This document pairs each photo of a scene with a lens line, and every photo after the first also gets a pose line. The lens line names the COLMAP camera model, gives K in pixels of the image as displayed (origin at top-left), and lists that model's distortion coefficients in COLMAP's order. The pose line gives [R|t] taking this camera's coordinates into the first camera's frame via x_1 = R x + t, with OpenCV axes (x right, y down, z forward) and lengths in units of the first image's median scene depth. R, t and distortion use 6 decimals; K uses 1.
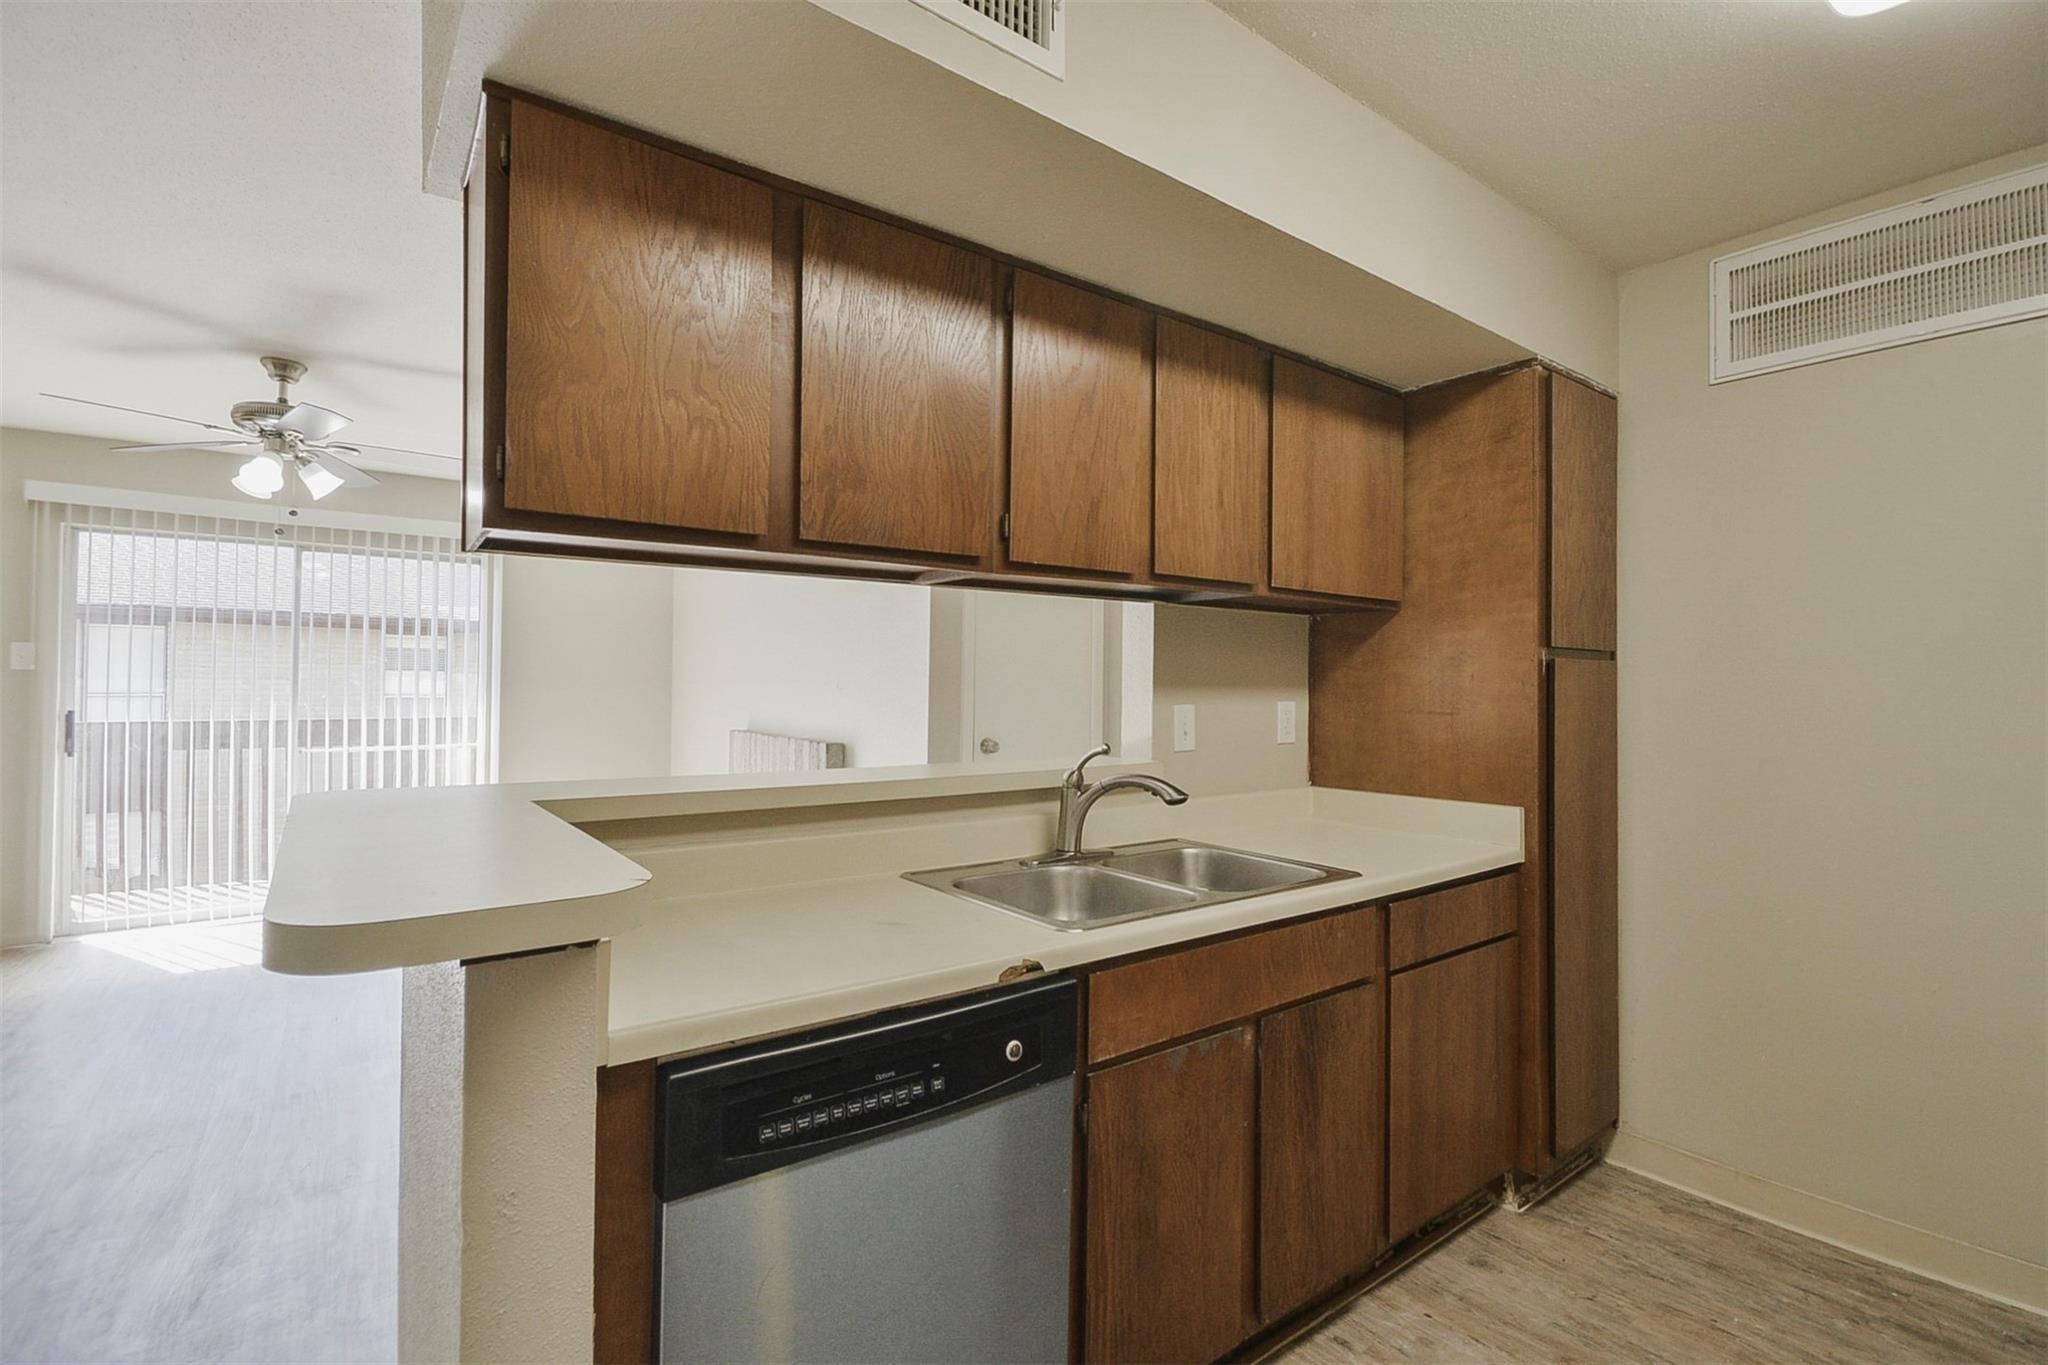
lens RADIAL K [[926.6, 0, 1025.2], [0, 926.6, 676.6], [0, 0, 1]] dist [0.010199, -0.011348]
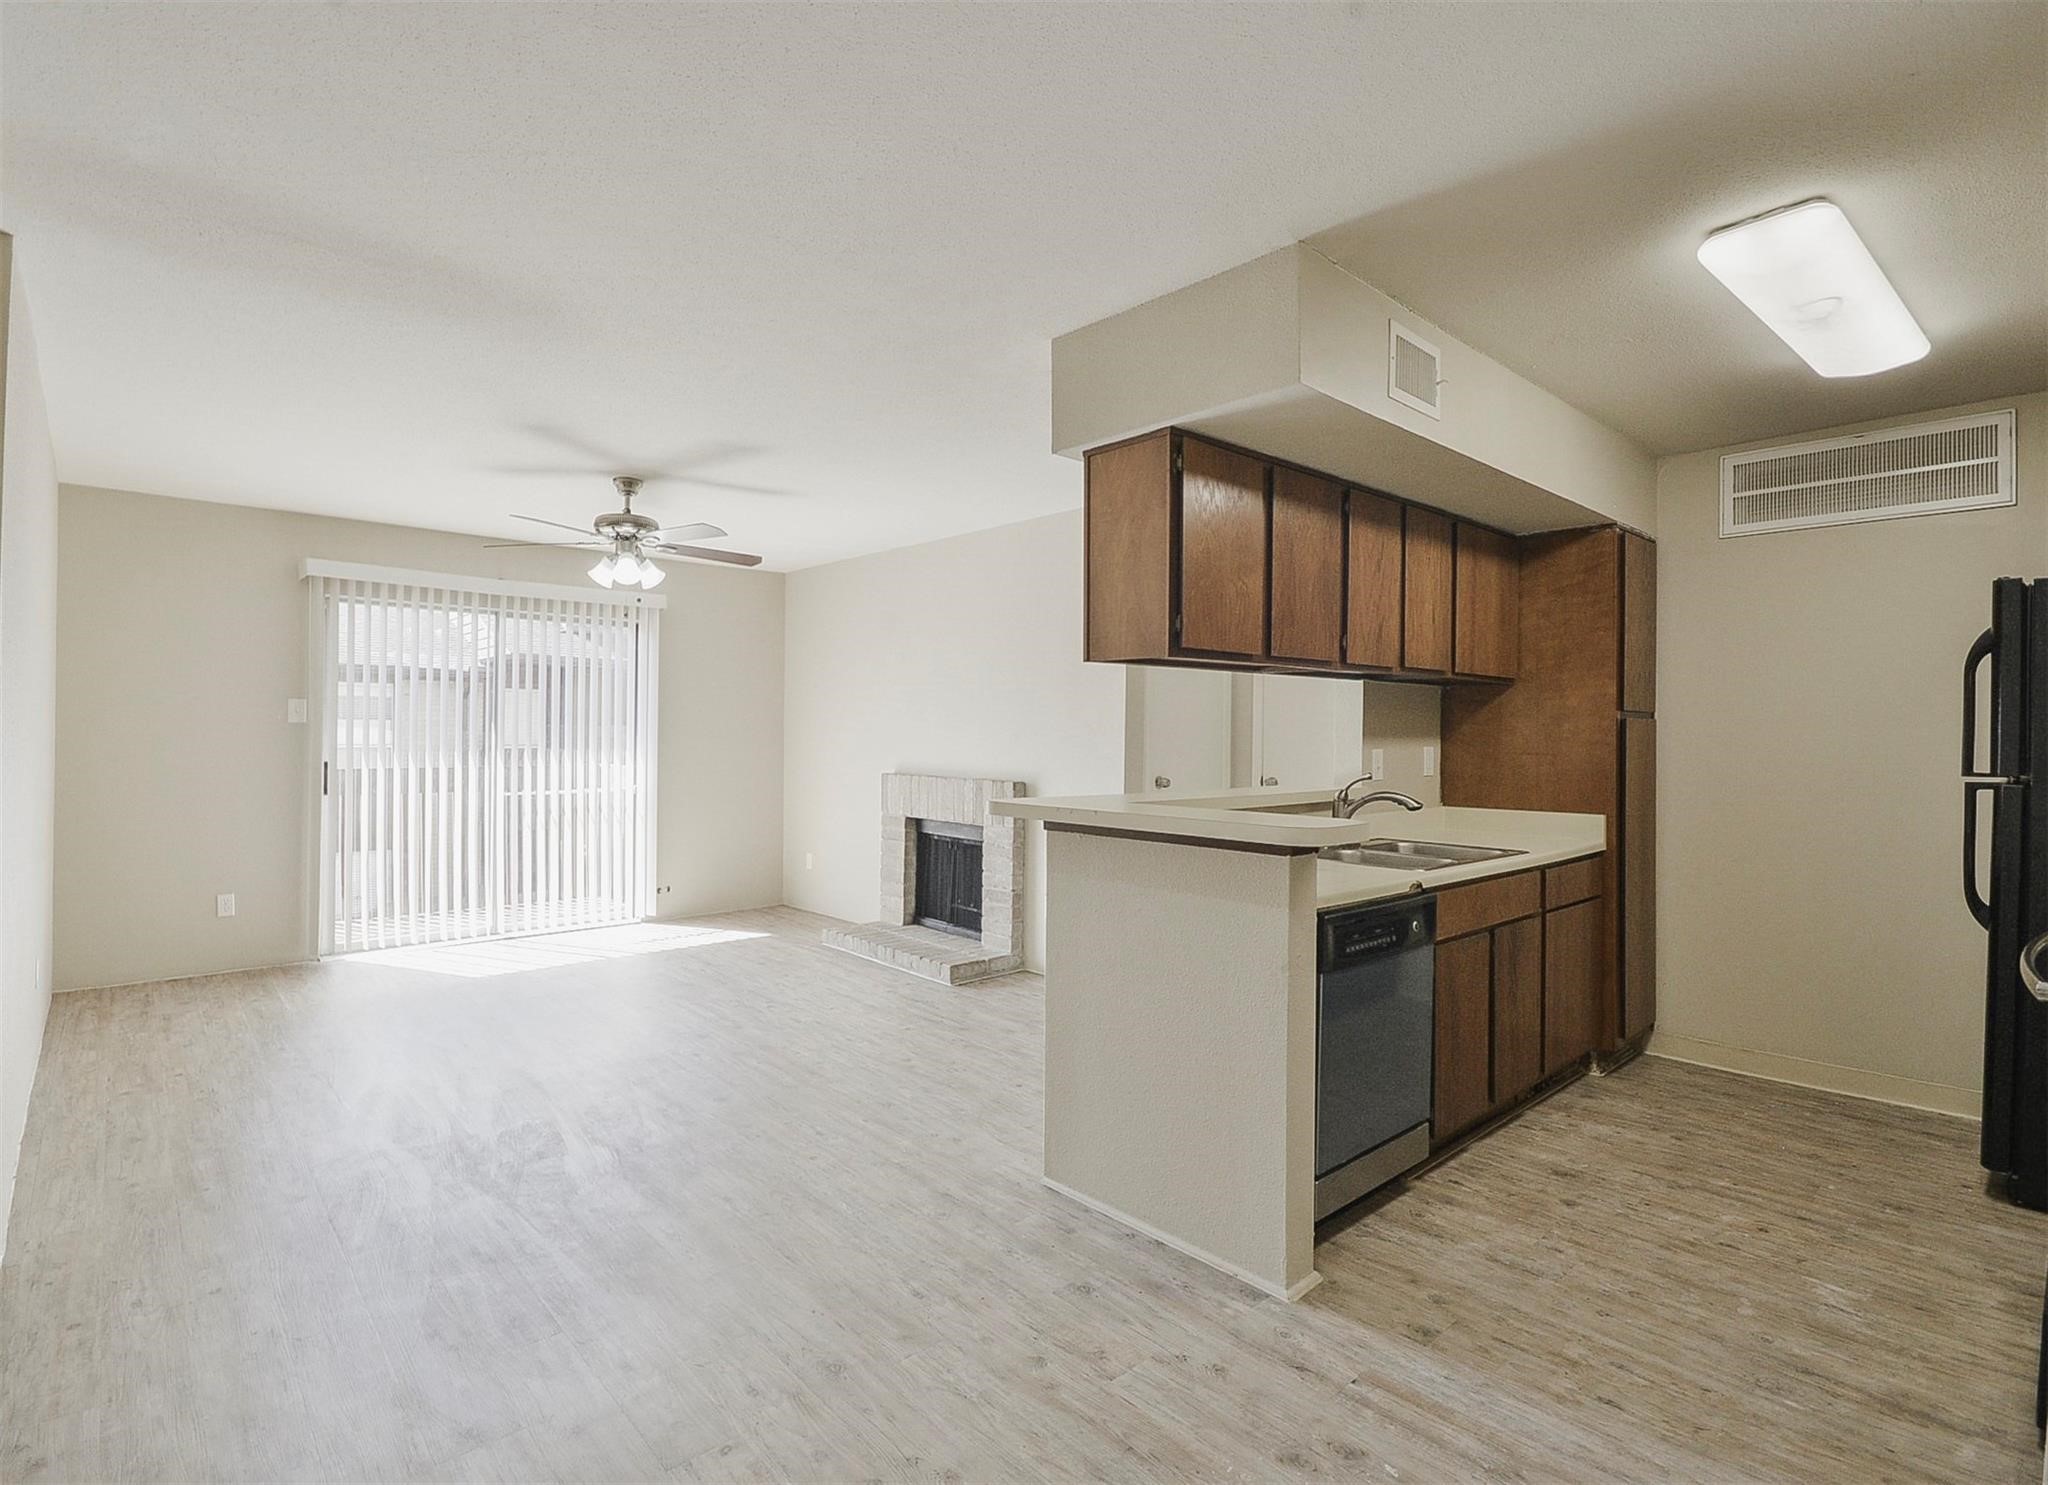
lens RADIAL K [[999.0, 0, 988.7], [0, 999.0, 735.9], [0, 0, 1]] dist [0.001833, -0.000561]
pose [[0.997282, -0.002259, 0.073649, -0.599095], [0.001325, 0.999918, 0.012729, -0.012101], [-0.073671, -0.012597, 0.997203, -0.571726]]
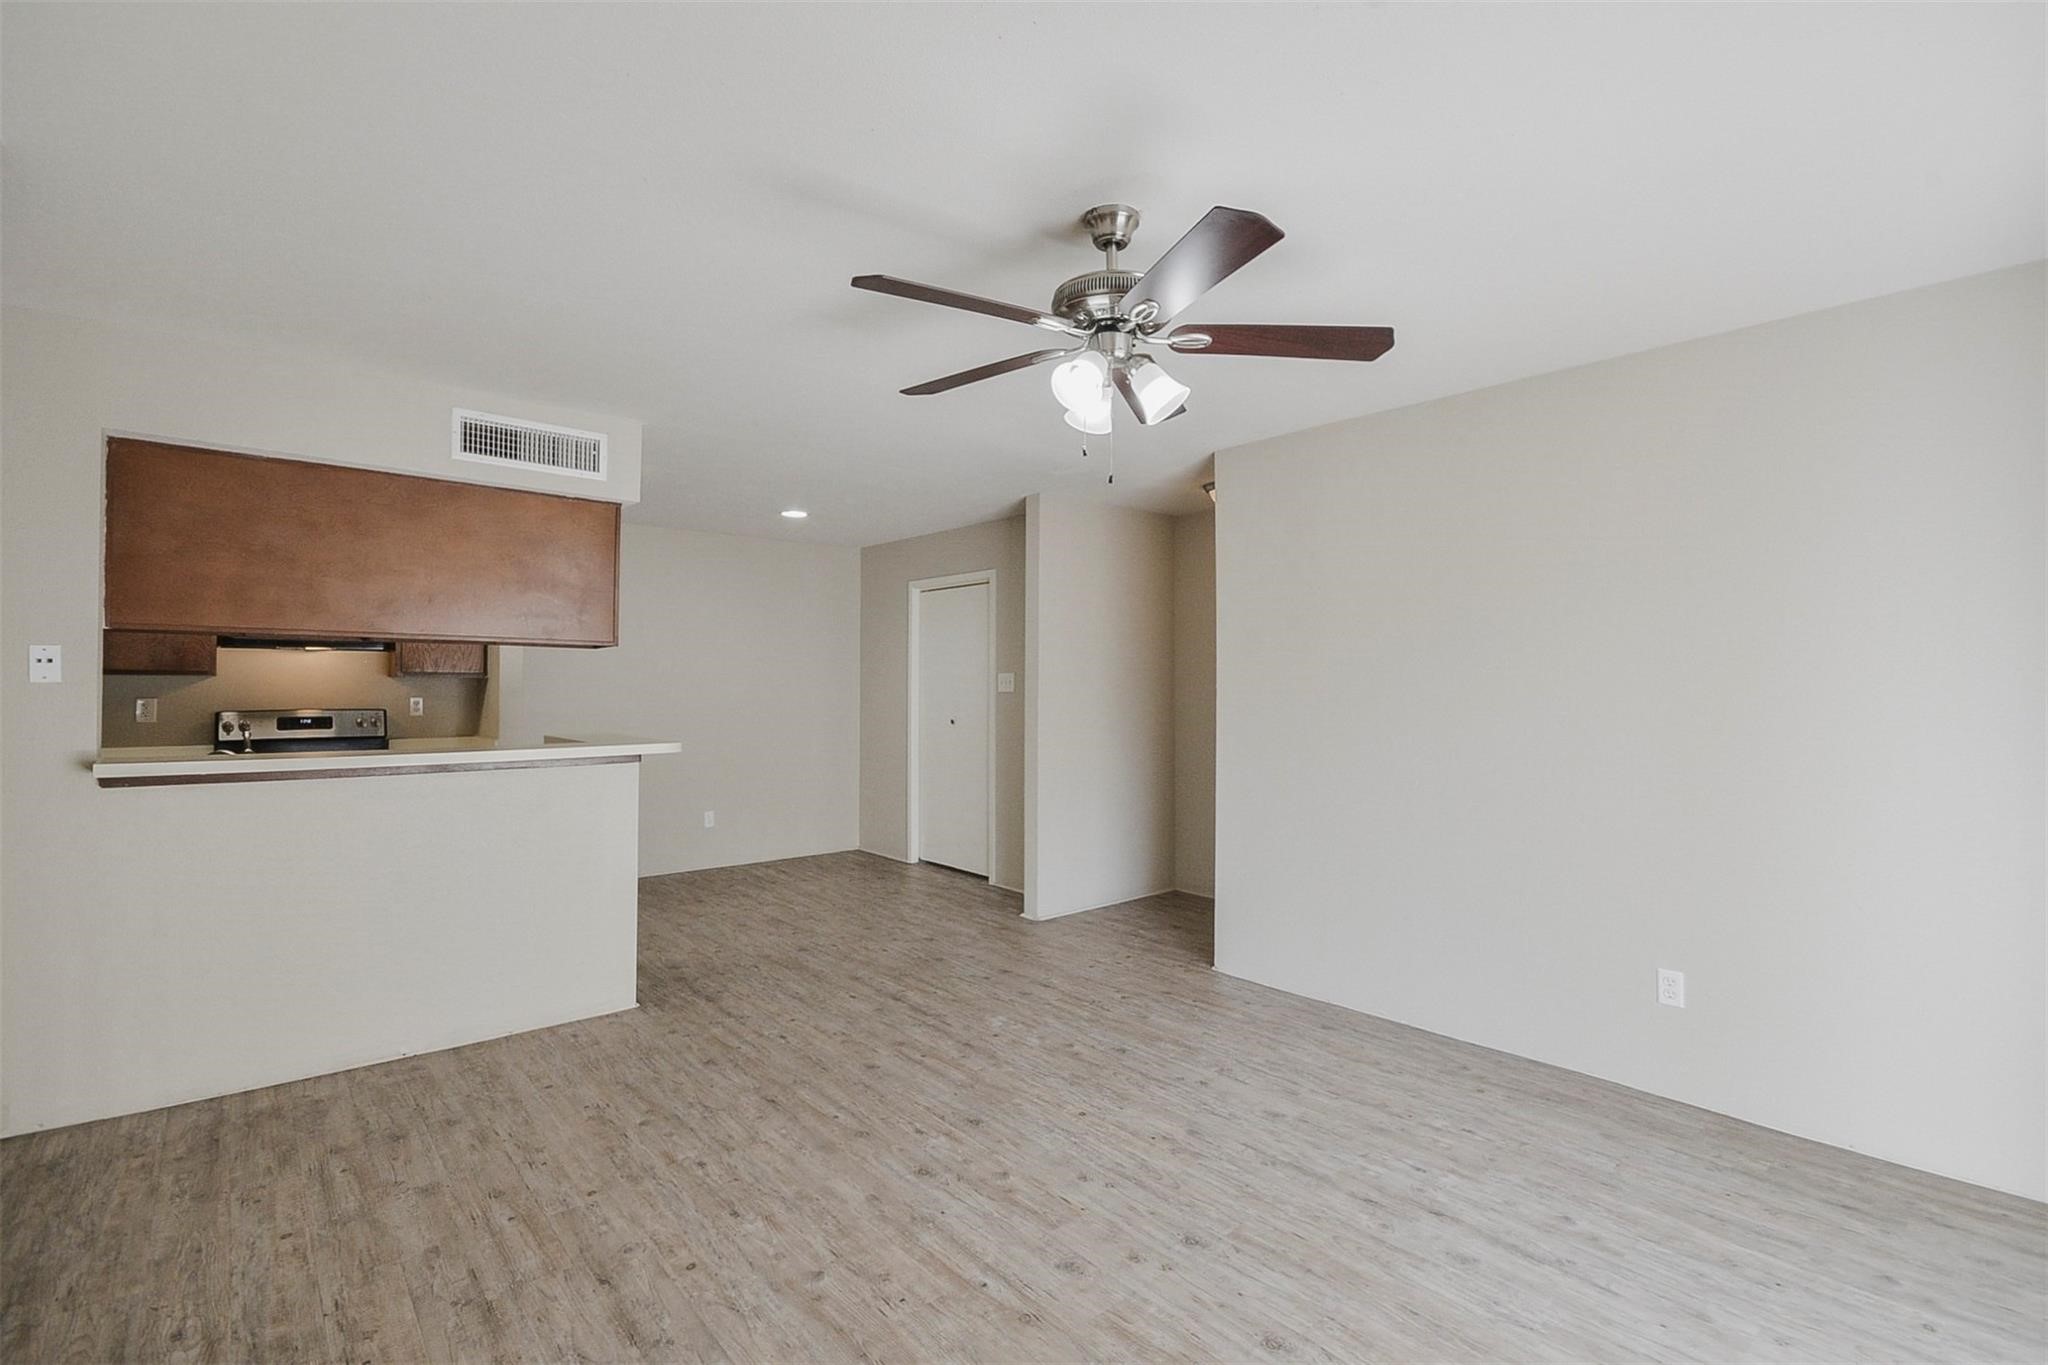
lens RADIAL K [[926.6, 0, 1025.2], [0, 926.6, 676.6], [0, 0, 1]] dist [0.010199, -0.011348]
pose [[-0.998196, -0.015481, -0.058015, -1.029923], [-0.014124, 0.999619, -0.023729, -0.003855], [0.058360, -0.022867, -0.998034, 2.370212]]
